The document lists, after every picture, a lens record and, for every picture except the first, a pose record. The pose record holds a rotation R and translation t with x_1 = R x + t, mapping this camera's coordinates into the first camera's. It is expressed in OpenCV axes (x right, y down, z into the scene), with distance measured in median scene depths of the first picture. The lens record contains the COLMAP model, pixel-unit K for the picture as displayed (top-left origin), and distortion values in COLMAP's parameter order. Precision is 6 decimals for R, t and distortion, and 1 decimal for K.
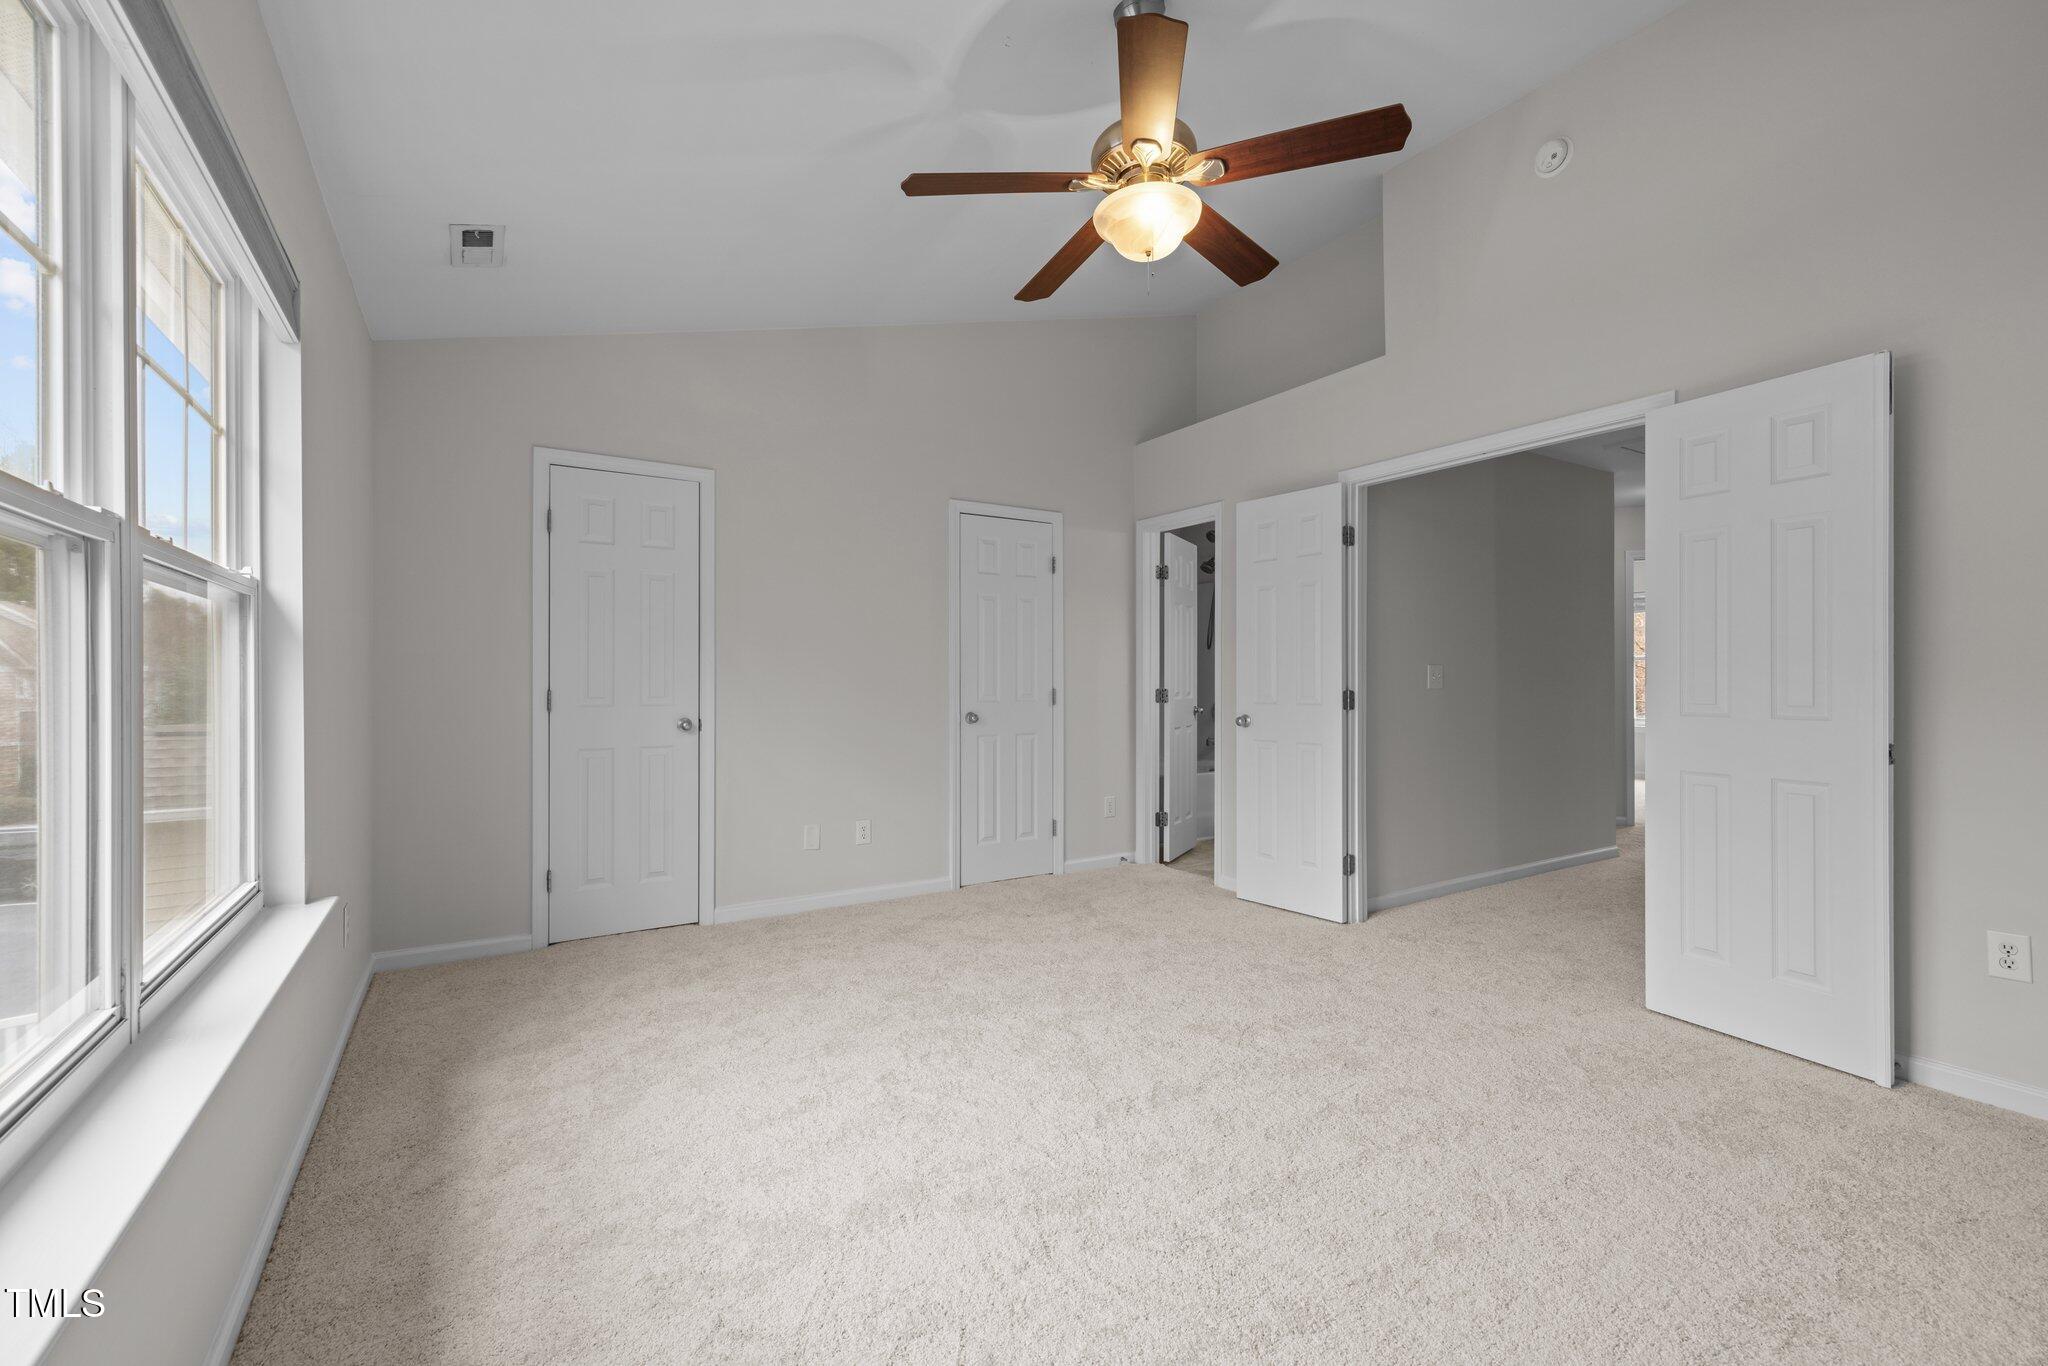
lens RADIAL K [[879.1, 0, 1020.7], [0, 879.1, 677.7], [0, 0, 1]] dist [-0.000161, 0.000422]
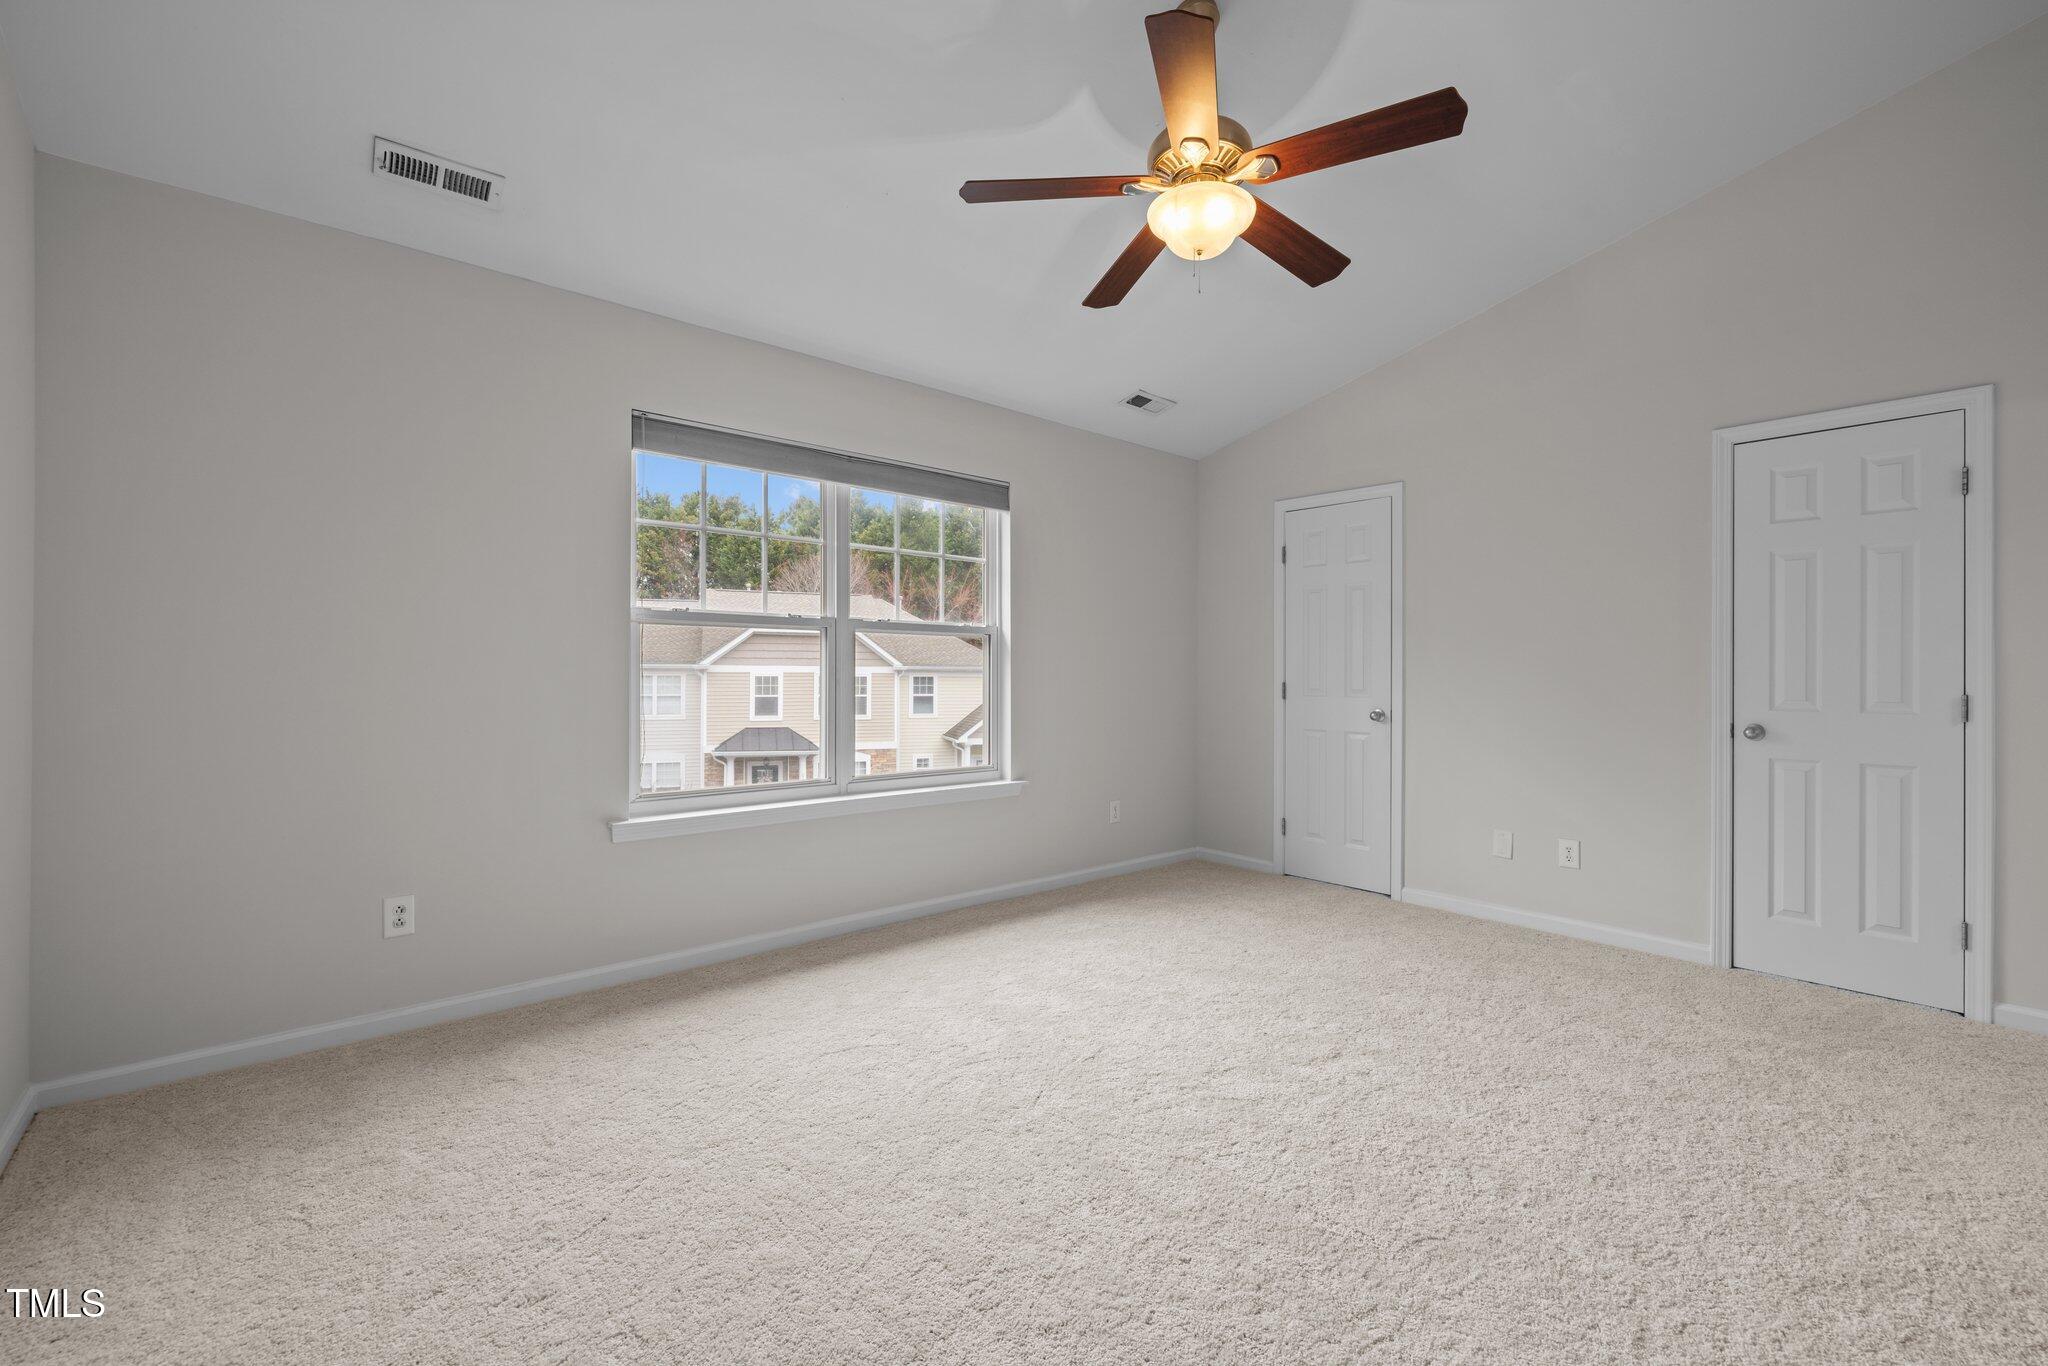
lens RADIAL K [[879.1, 0, 1020.7], [0, 879.1, 677.7], [0, 0, 1]] dist [-0.000161, 0.000422]
pose [[0.144985, 0.004869, -0.989422, 0.664632], [-0.004322, 0.999981, 0.004288, 0.002428], [0.989424, 0.003654, 0.145003, 0.385647]]
